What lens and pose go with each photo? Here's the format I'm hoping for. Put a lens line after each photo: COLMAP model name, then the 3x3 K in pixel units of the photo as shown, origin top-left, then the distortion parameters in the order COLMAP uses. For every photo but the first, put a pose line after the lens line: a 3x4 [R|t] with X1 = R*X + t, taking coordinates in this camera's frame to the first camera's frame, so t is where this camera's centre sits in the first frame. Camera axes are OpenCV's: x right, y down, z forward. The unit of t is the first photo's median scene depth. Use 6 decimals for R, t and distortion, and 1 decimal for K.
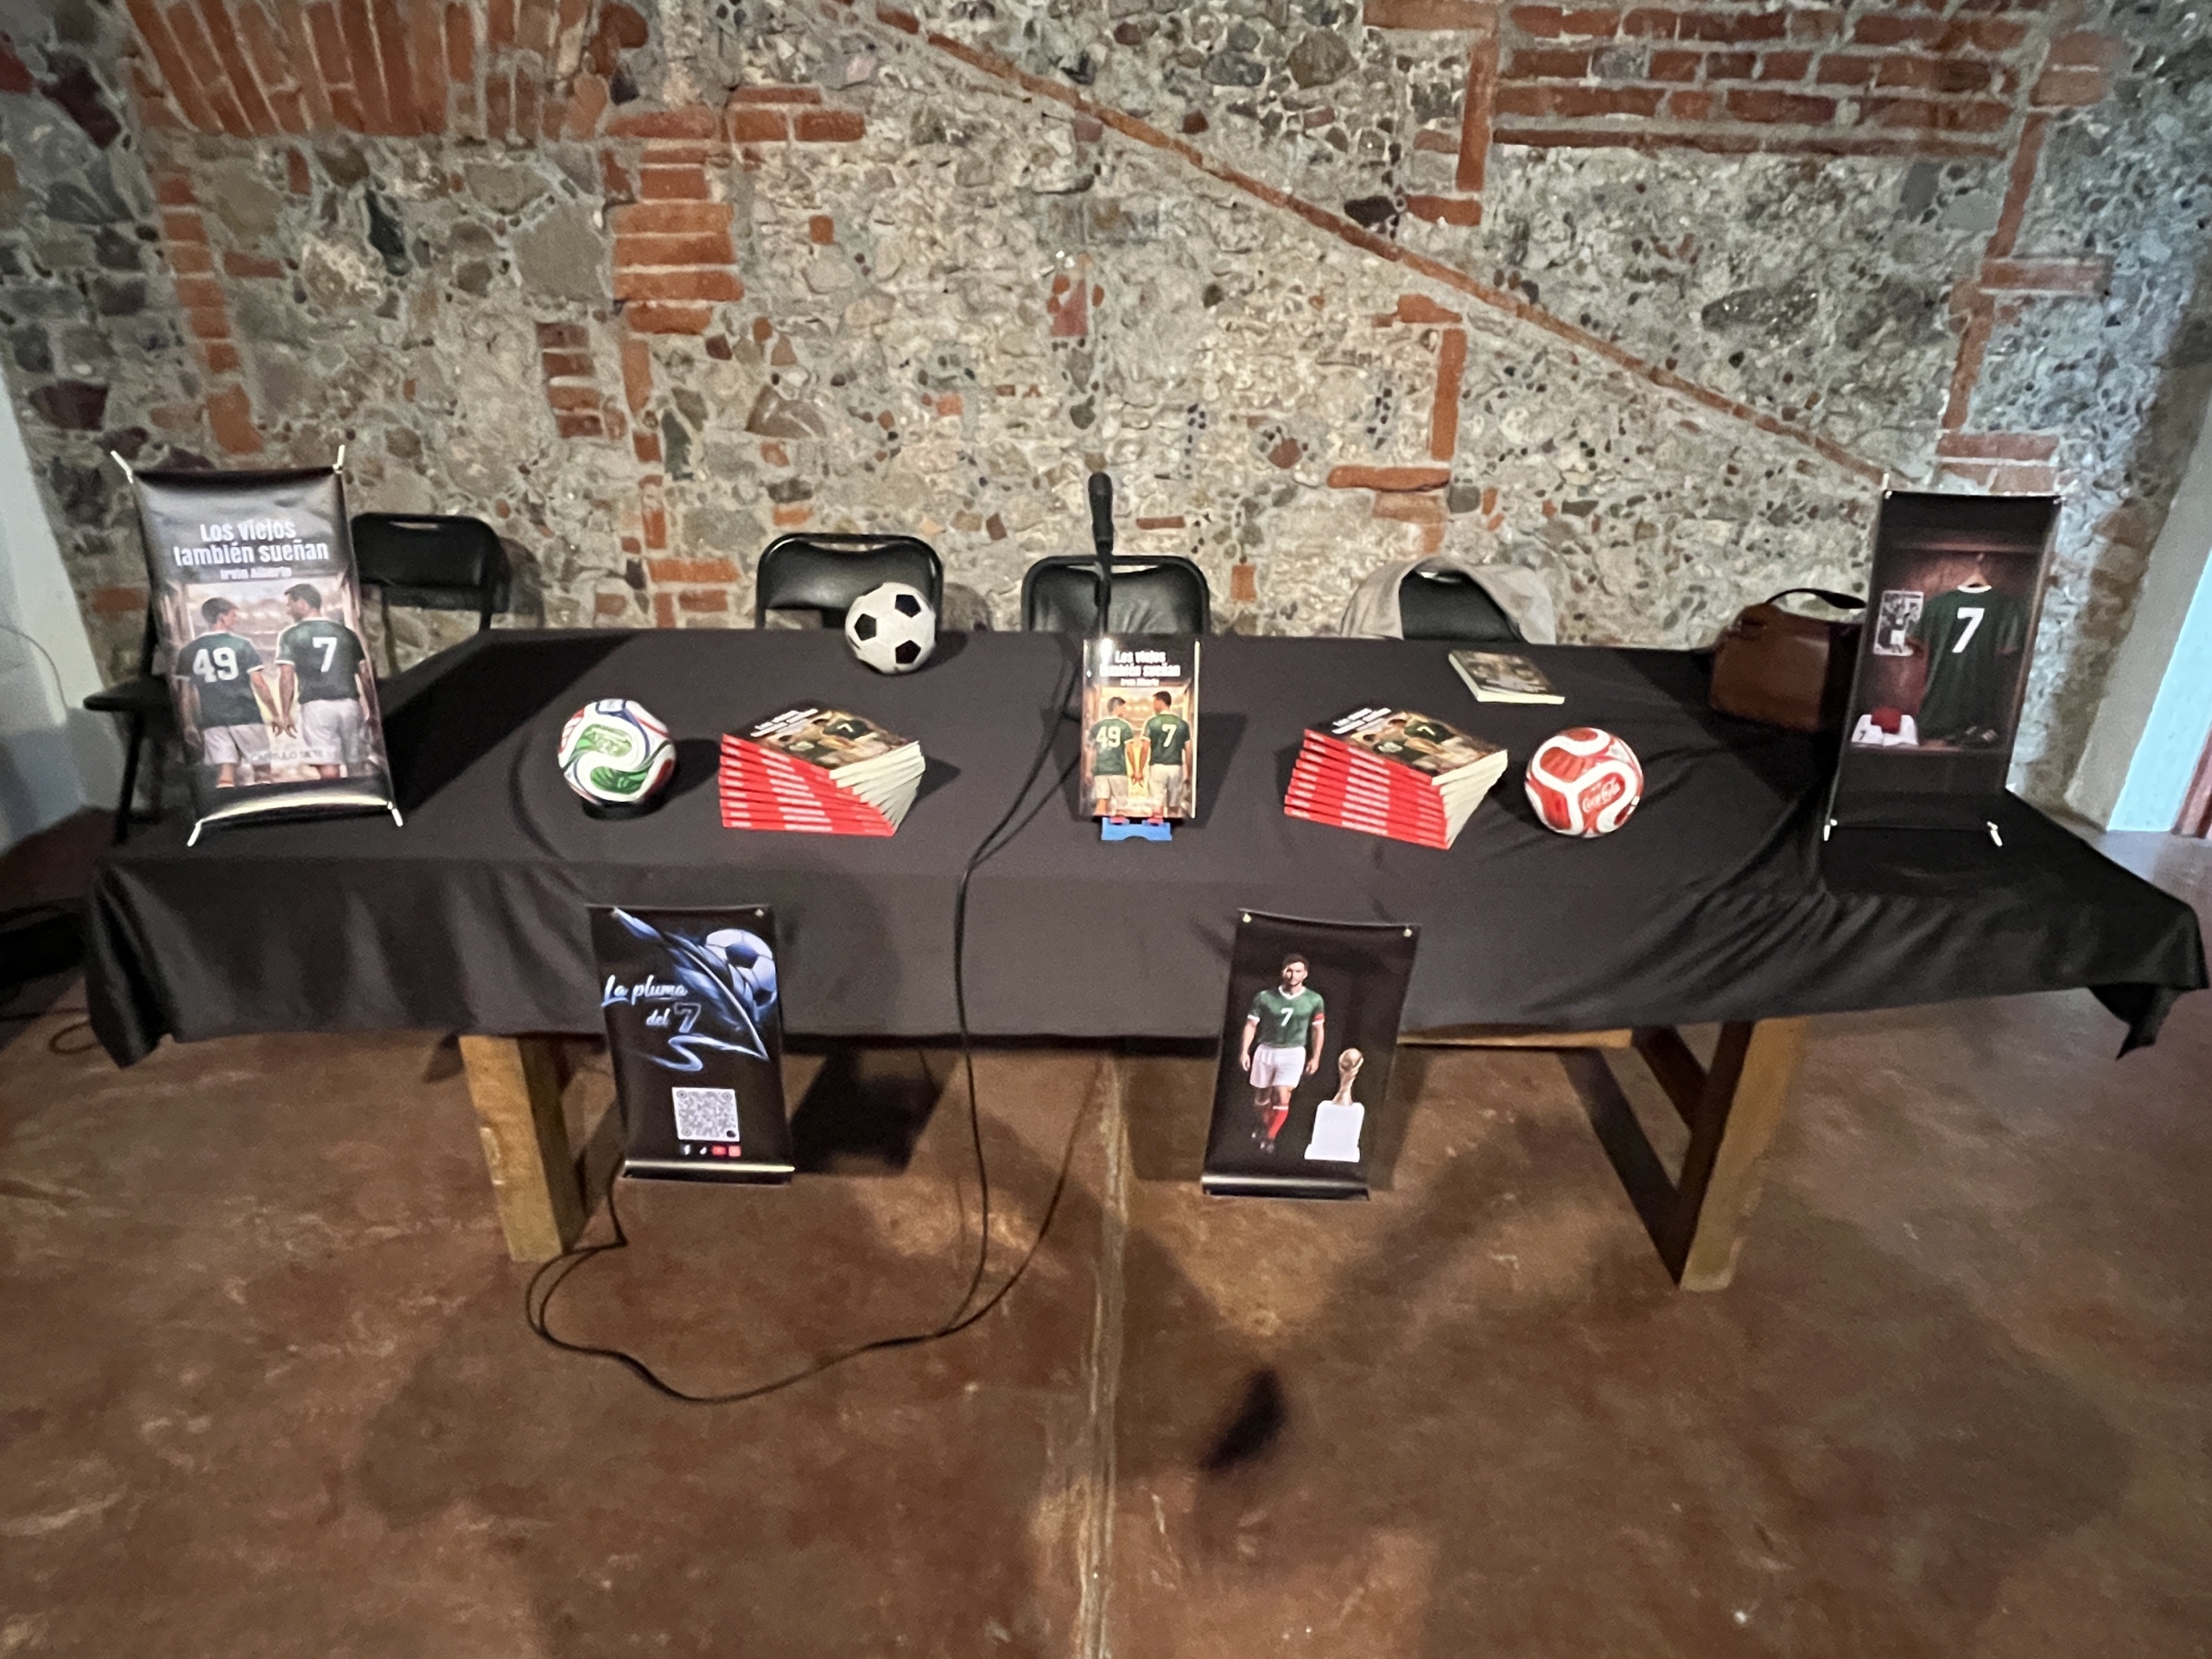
lens RADIAL K [[1288.9, 0, 1091.4], [0, 1288.9, 825.6], [0, 0, 1]] dist [-0.001832, 0.000922]
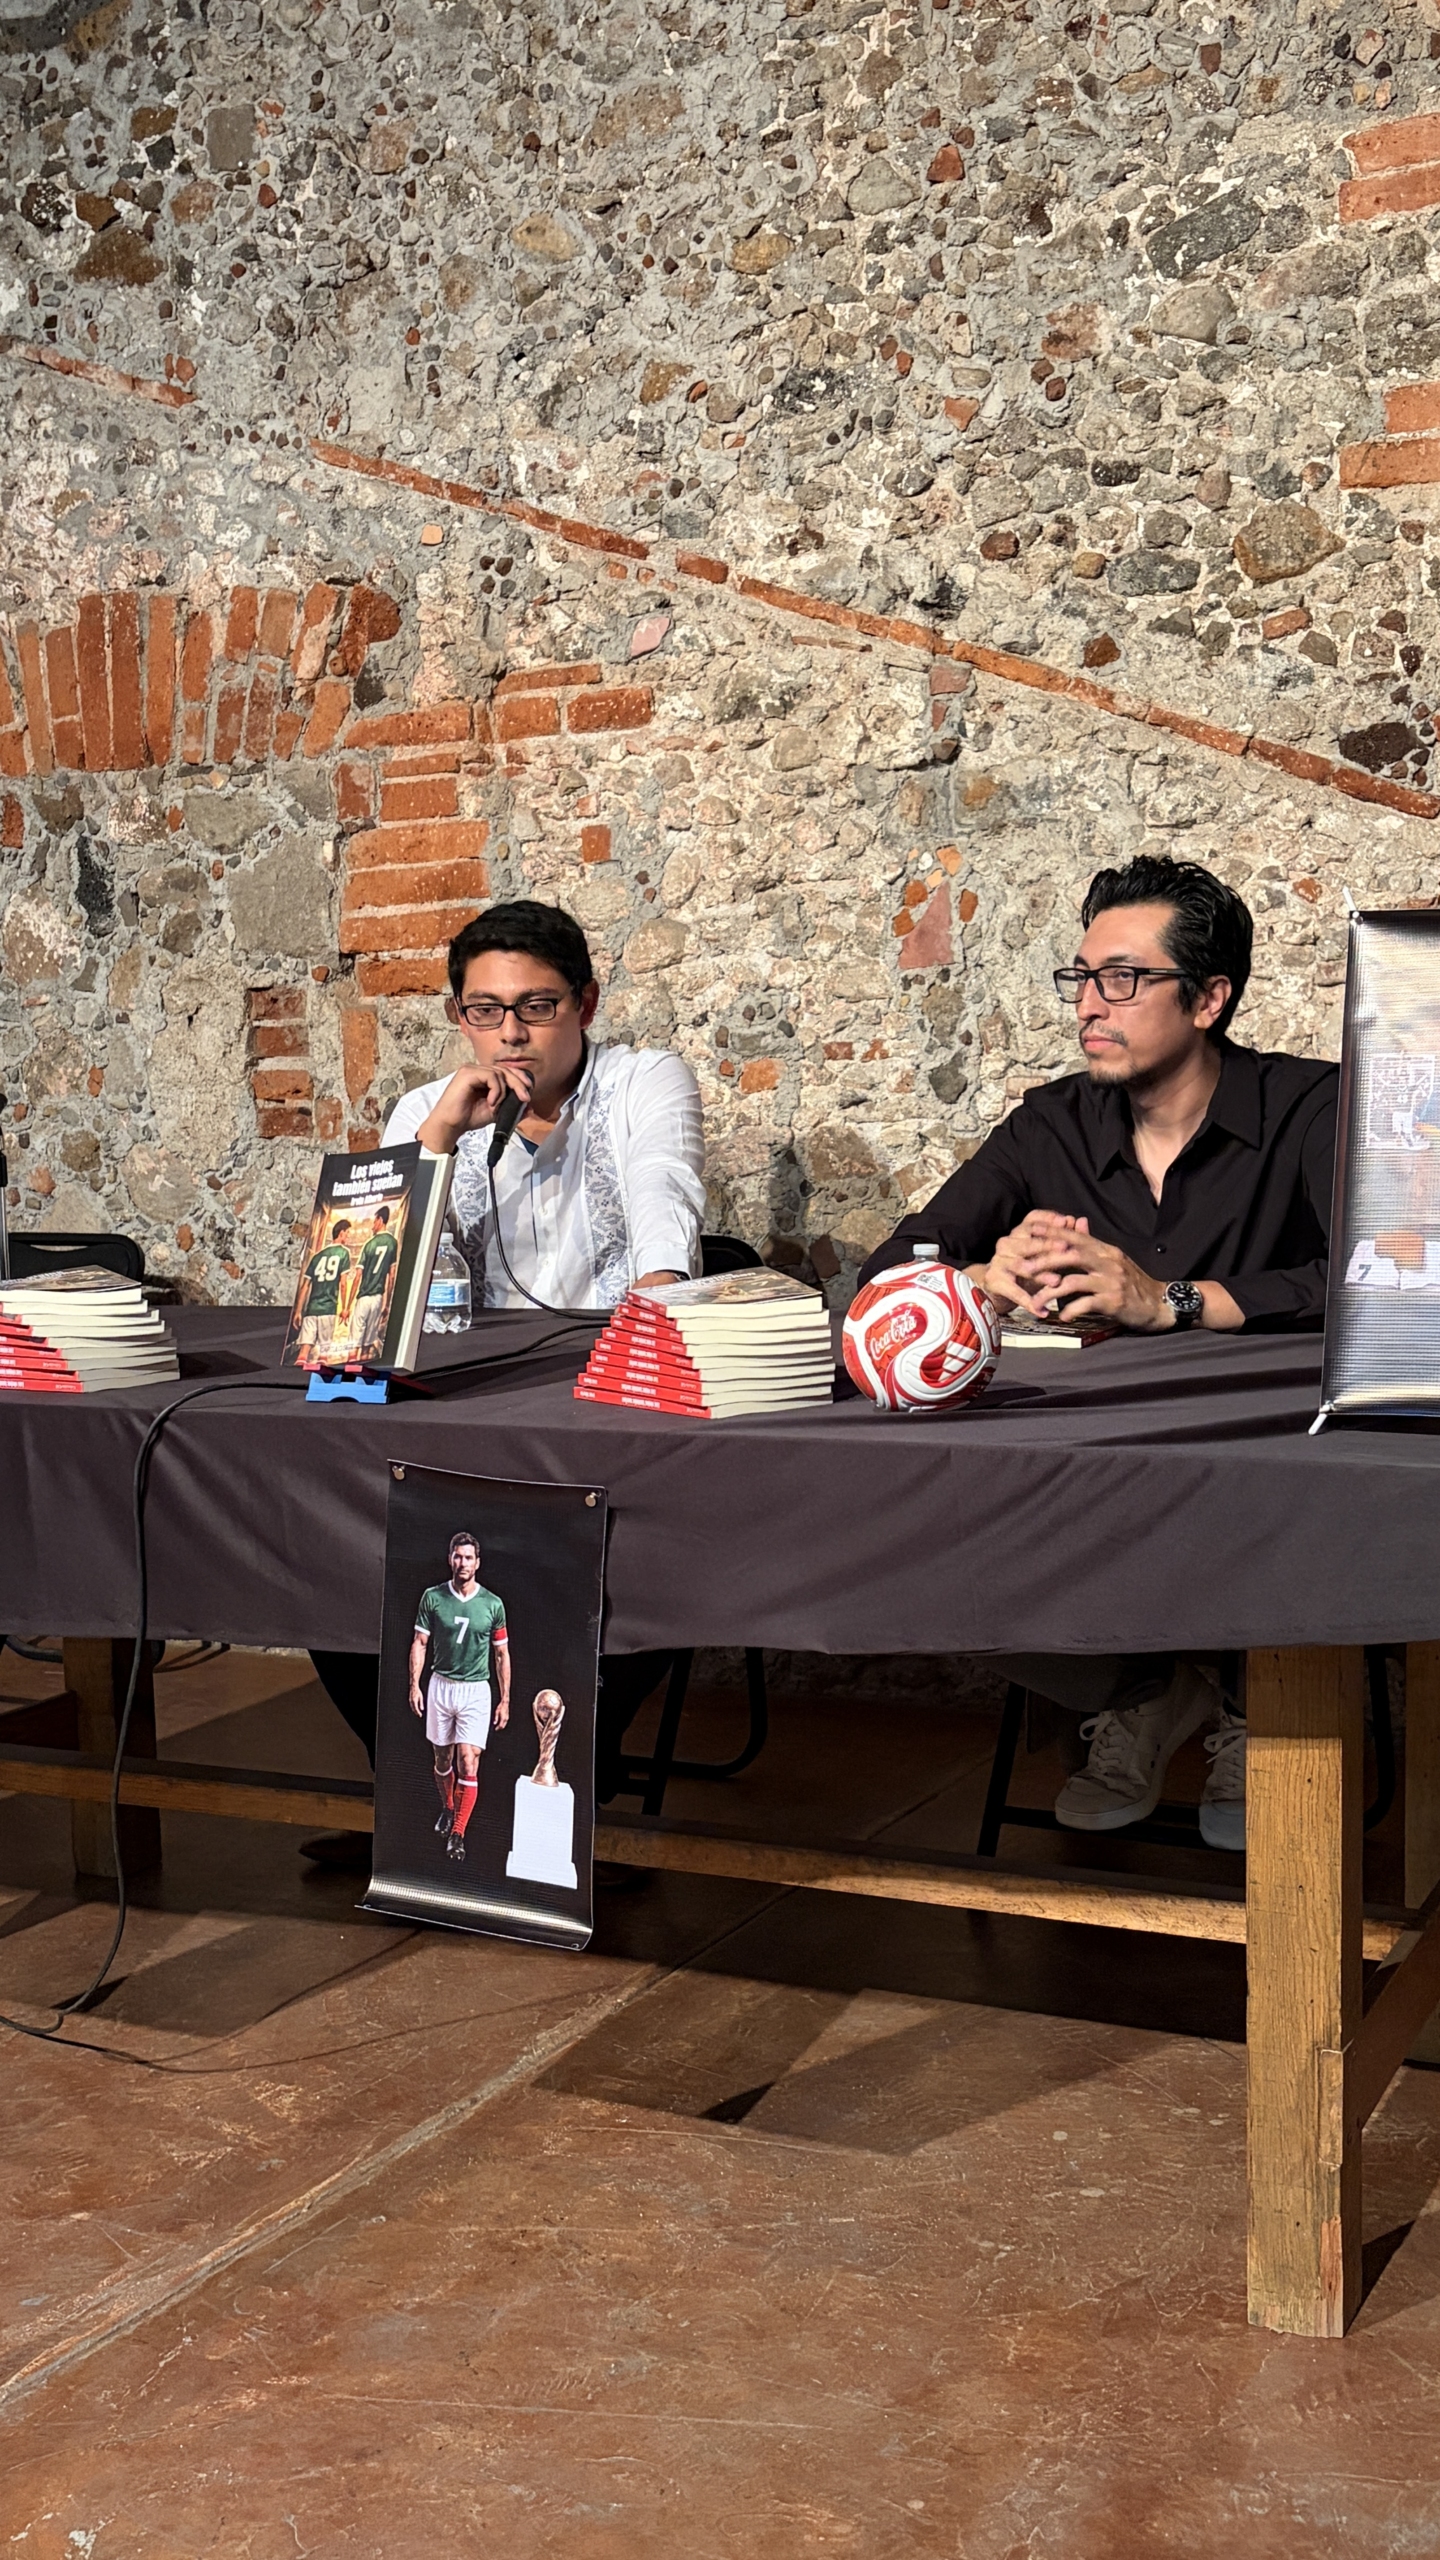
lens RADIAL K [[2663.4, 0, 707.1], [0, 2663.4, 1311.8], [0, 0, 1]] dist [0.073137, 0.000000]
pose [[0.904938, 0.001128, -0.425541, 0.485937], [-0.141992, 0.943485, -0.299455, 0.217438], [0.401154, 0.331412, 0.853956, -0.146594]]
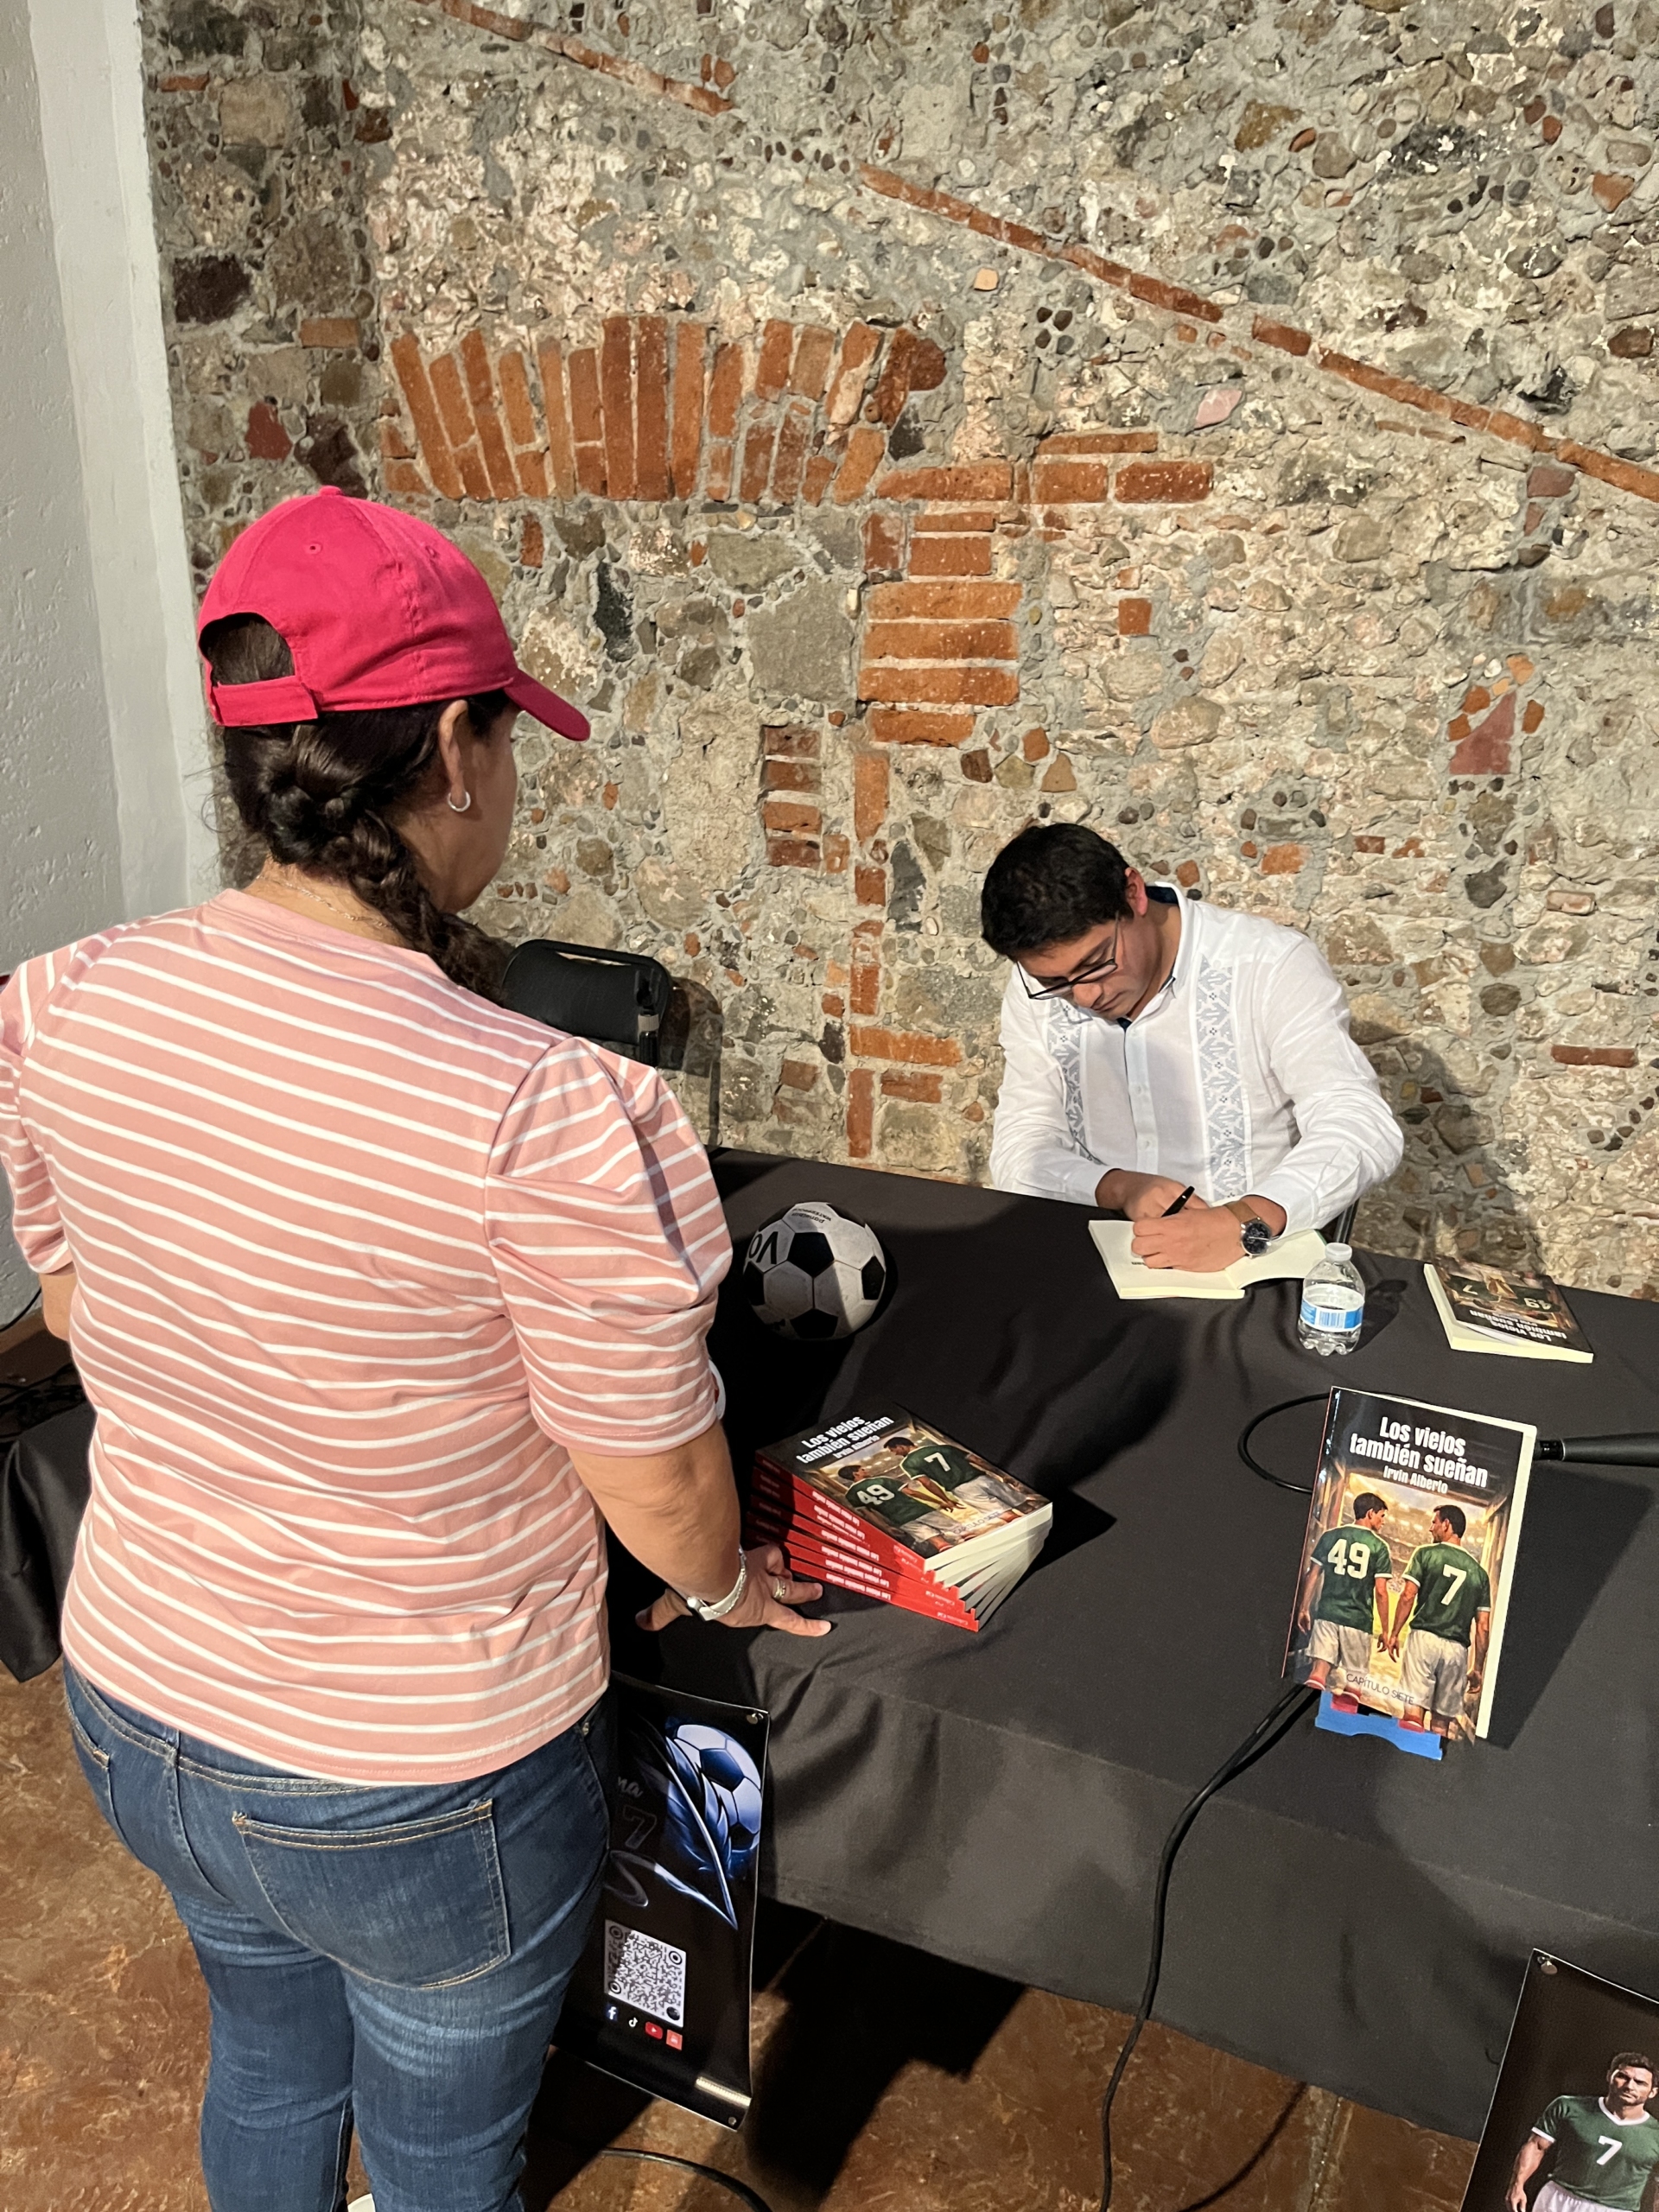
lens RADIAL K [[1688.4, 0, 833.3], [0, 1688.4, 1120.6], [0, 0, 1]] dist [0.045940, -0.040120]
pose [[0.916586, 0.129949, -0.378132, 0.034894], [-0.167541, 0.983509, -0.068124, -0.092809], [0.363044, 0.125794, 0.923242, 0.093978]]
